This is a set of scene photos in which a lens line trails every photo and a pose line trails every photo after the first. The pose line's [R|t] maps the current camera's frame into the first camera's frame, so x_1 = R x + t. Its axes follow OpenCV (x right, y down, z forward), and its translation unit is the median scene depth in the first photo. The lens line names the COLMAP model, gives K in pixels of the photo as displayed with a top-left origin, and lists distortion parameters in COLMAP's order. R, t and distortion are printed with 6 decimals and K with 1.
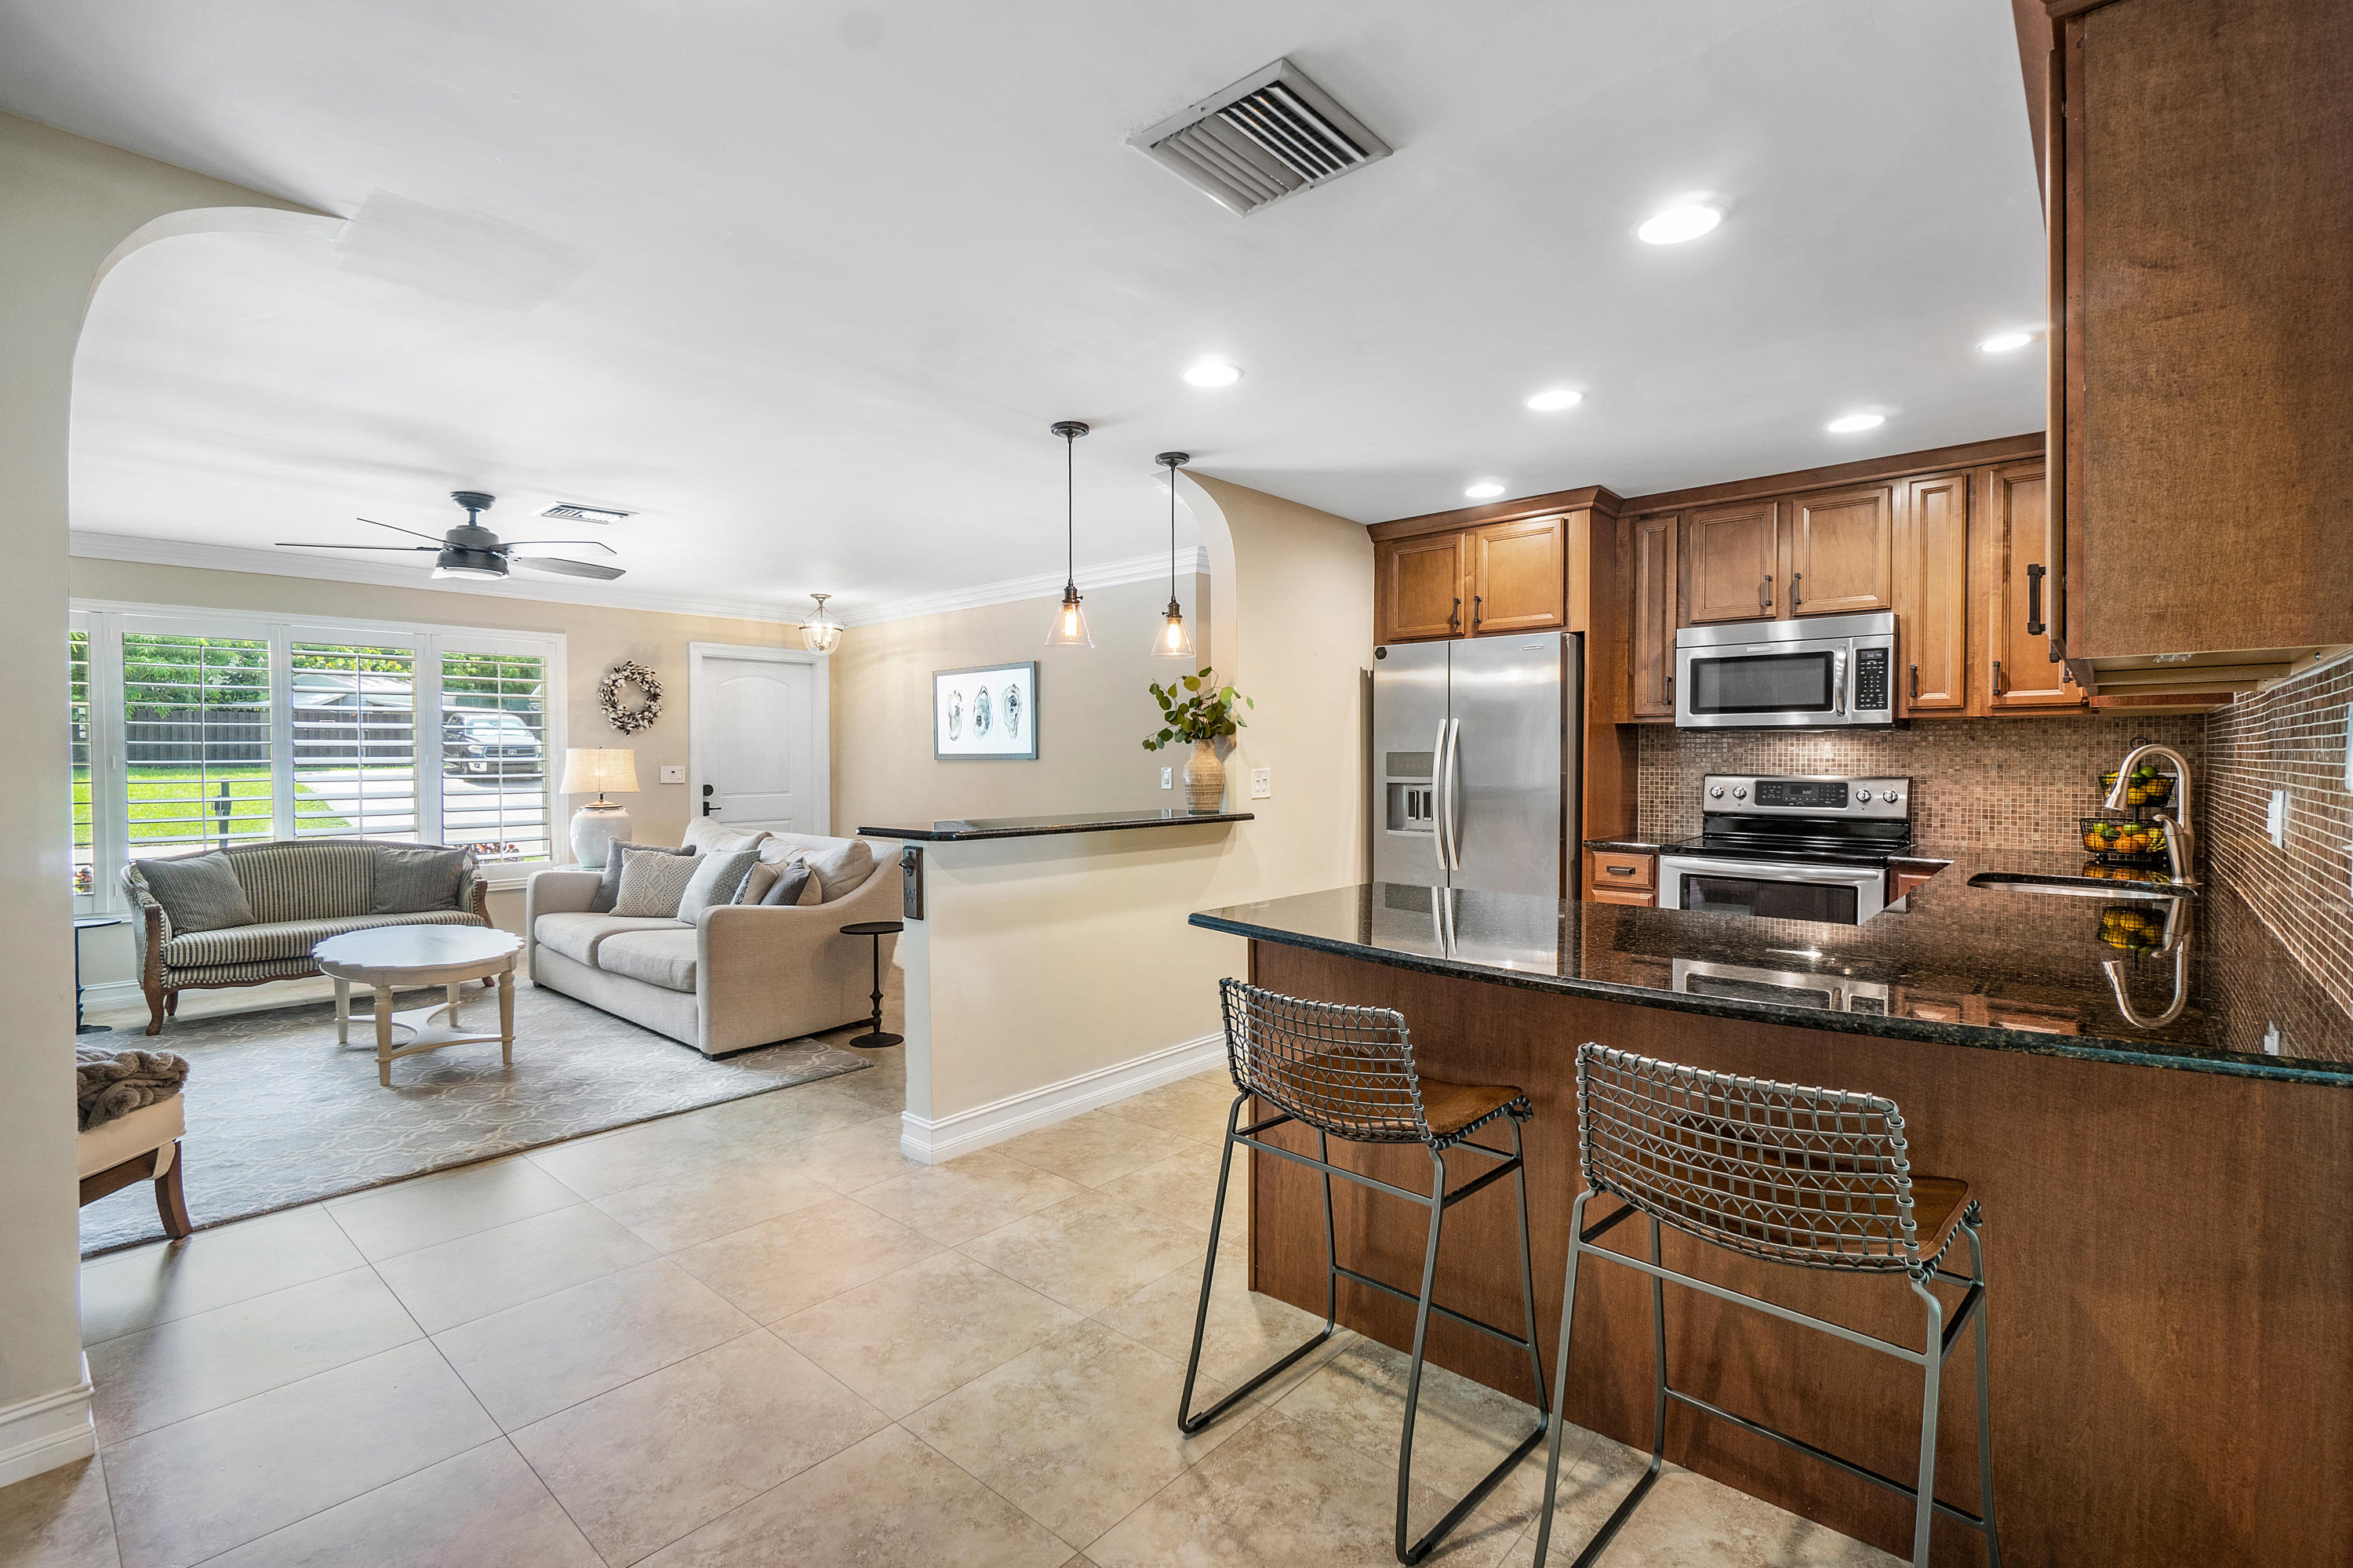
lens RADIAL K [[1039.6, 0, 1188.1], [0, 1039.6, 774.6], [0, 0, 1]] dist [0.006946, -0.000843]
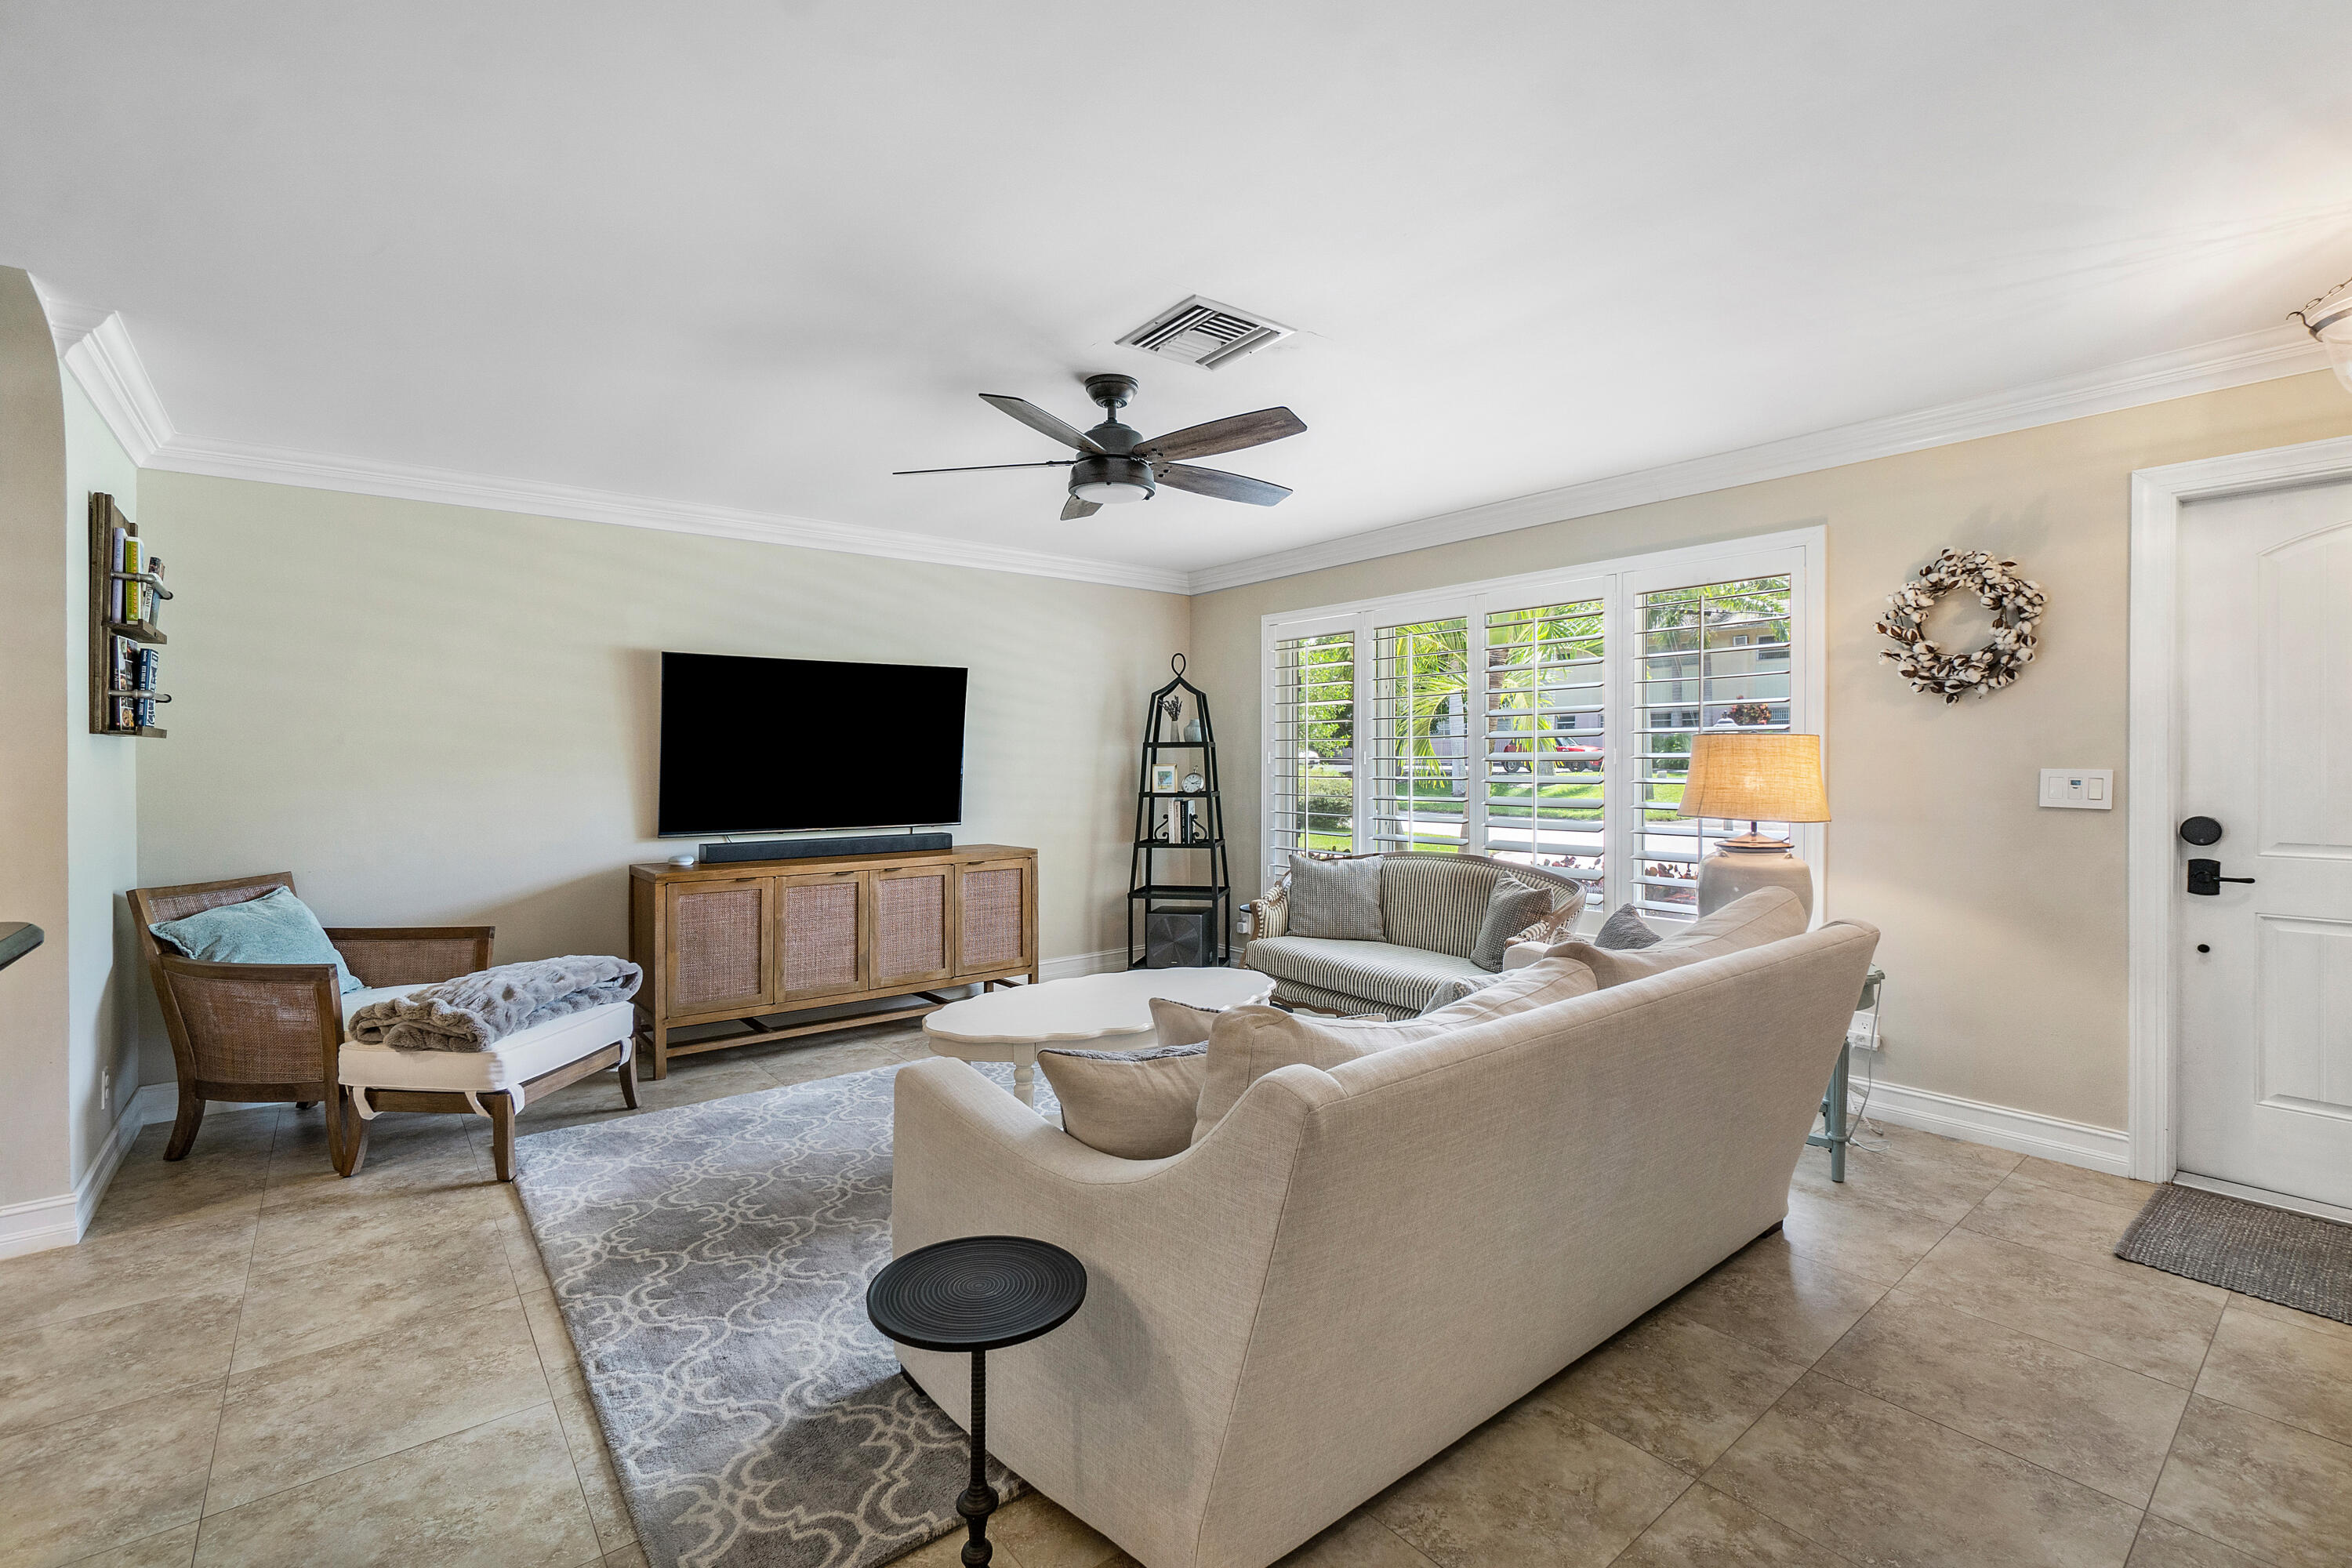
lens RADIAL K [[1039.1, 0, 1178.8], [0, 1039.1, 767.9], [0, 0, 1]] dist [0.006946, -0.000843]
pose [[-0.178217, 0.007937, -0.983959, 0.000436], [-0.013544, 0.999853, 0.010518, -0.014588], [0.983898, 0.015202, -0.178083, 1.225922]]
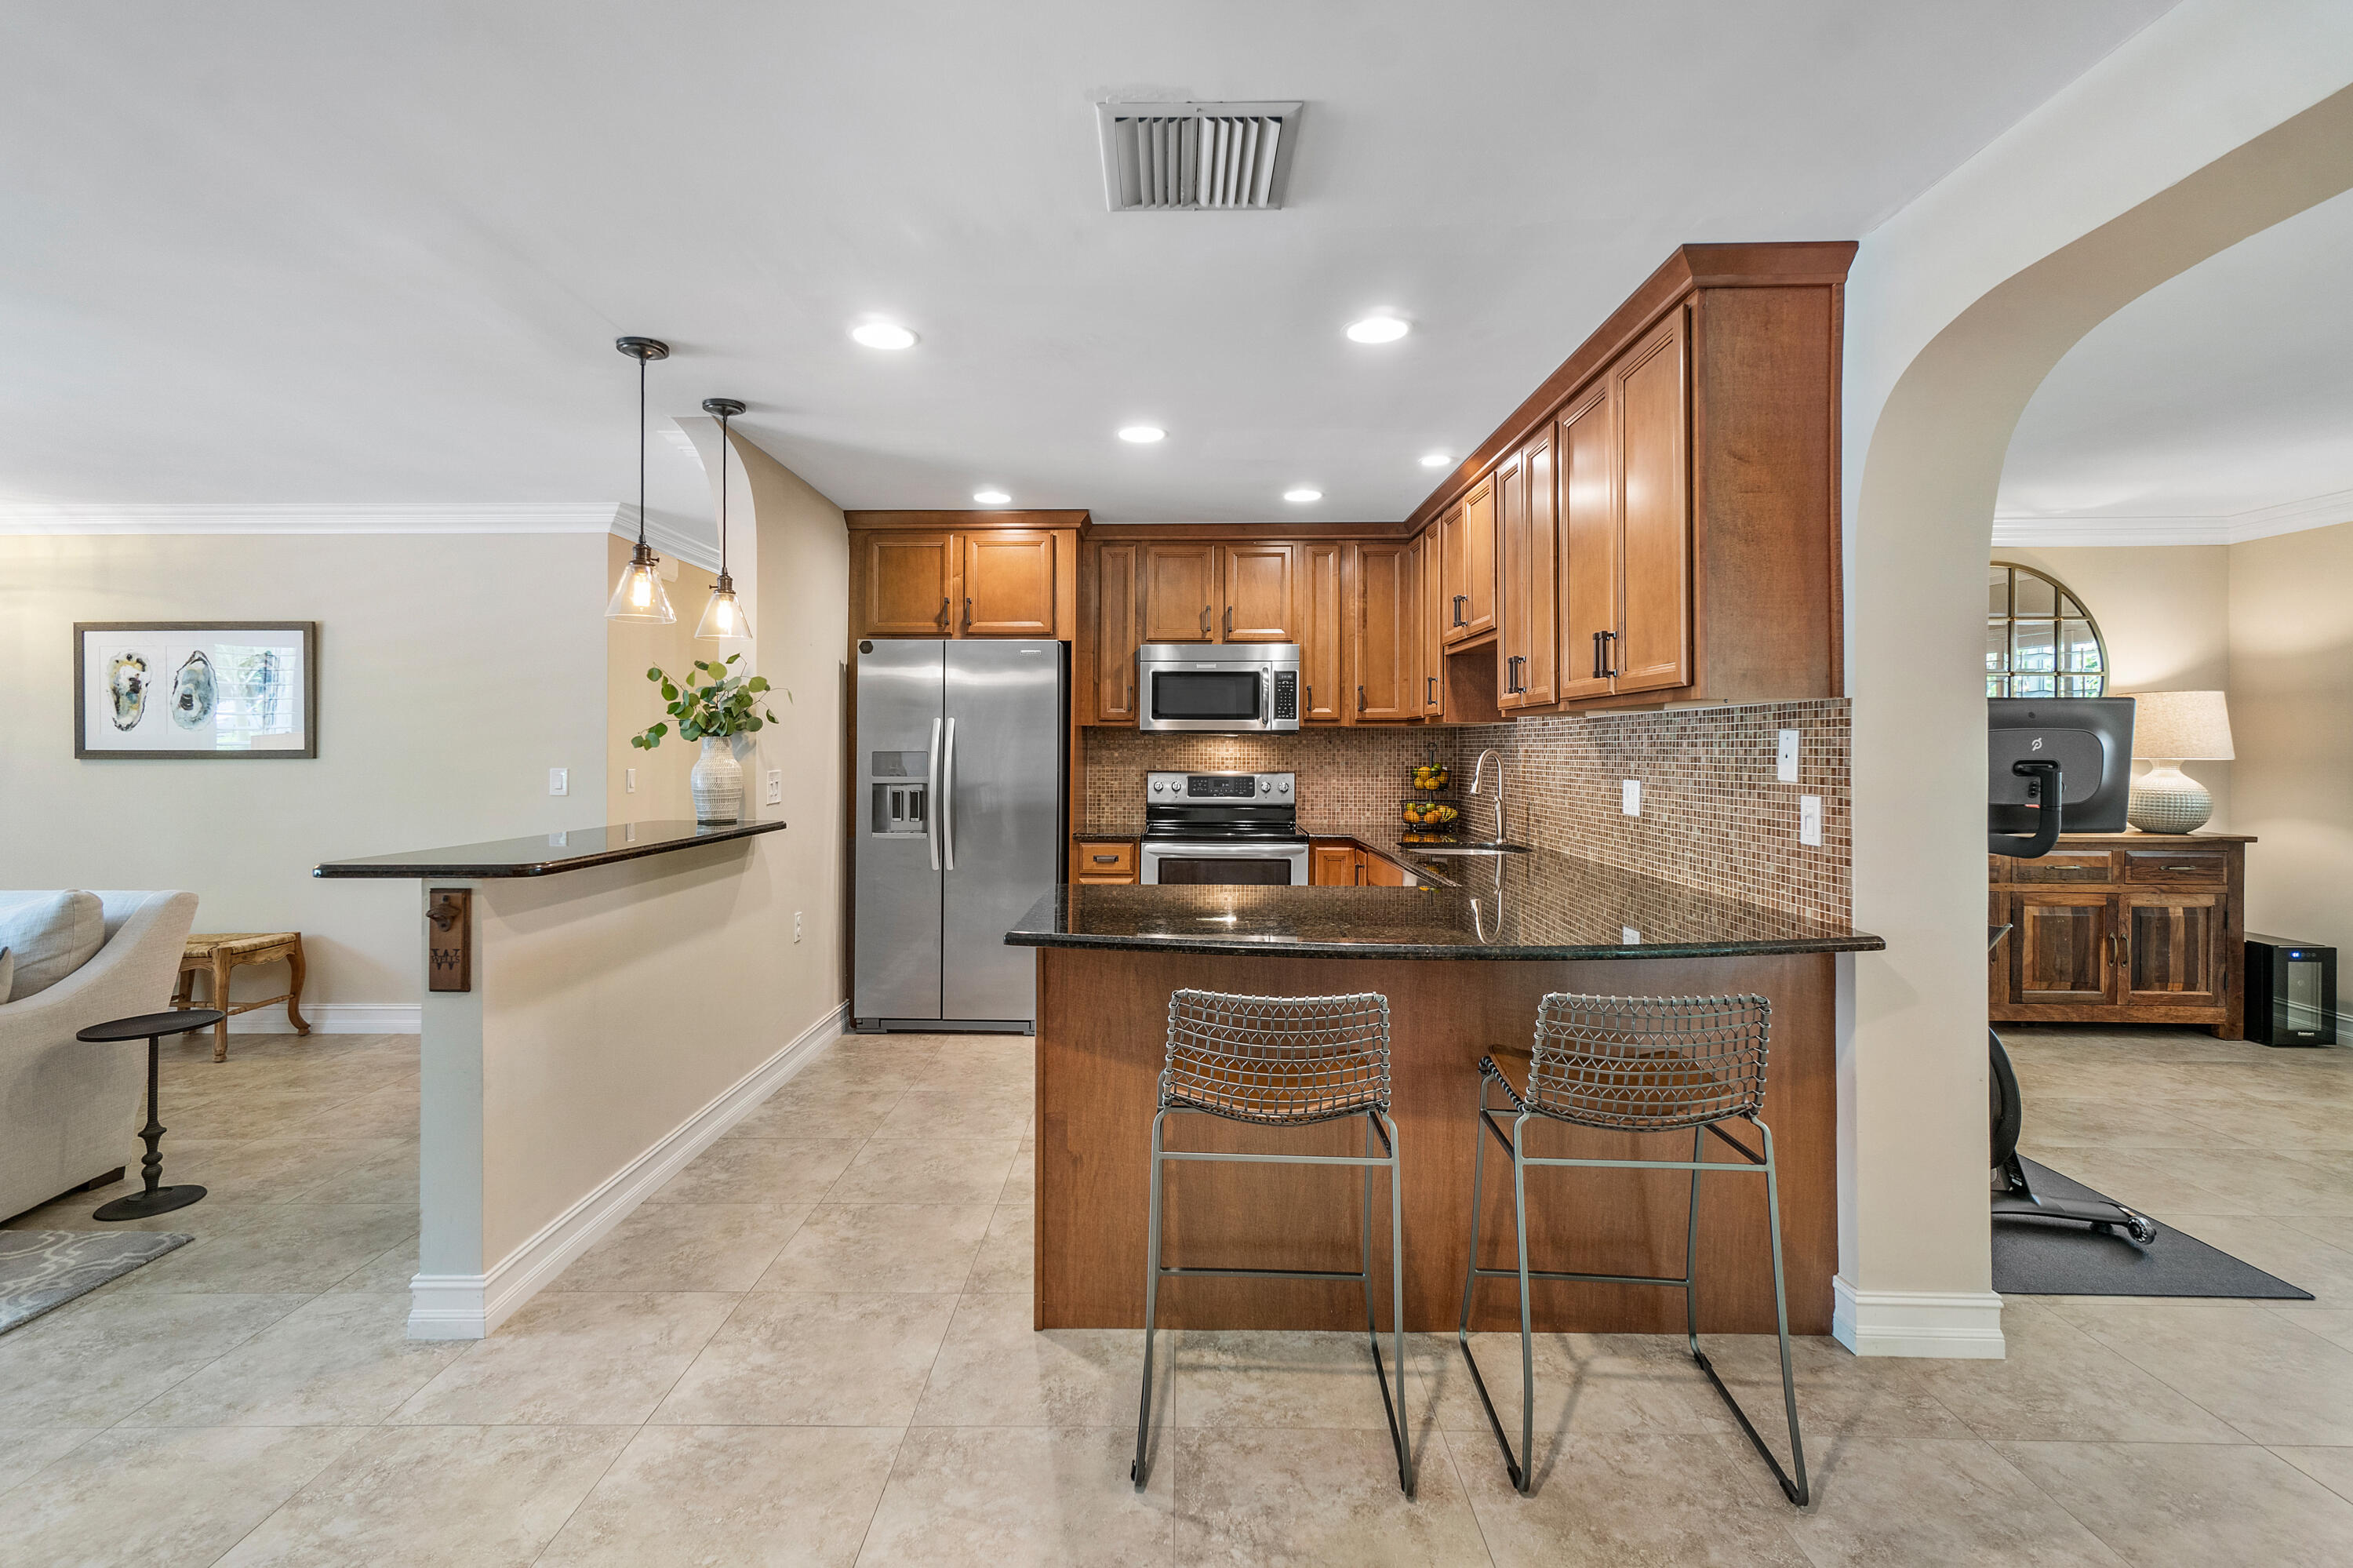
lens RADIAL K [[1039.6, 0, 1167.1], [0, 1039.6, 750.3], [0, 0, 1]] dist [0.006946, -0.000843]
pose [[0.768022, 0.002089, 0.640420, -0.246817], [0.009645, 0.999844, -0.014829, -0.006579], [-0.640351, 0.017566, 0.767881, 0.107099]]
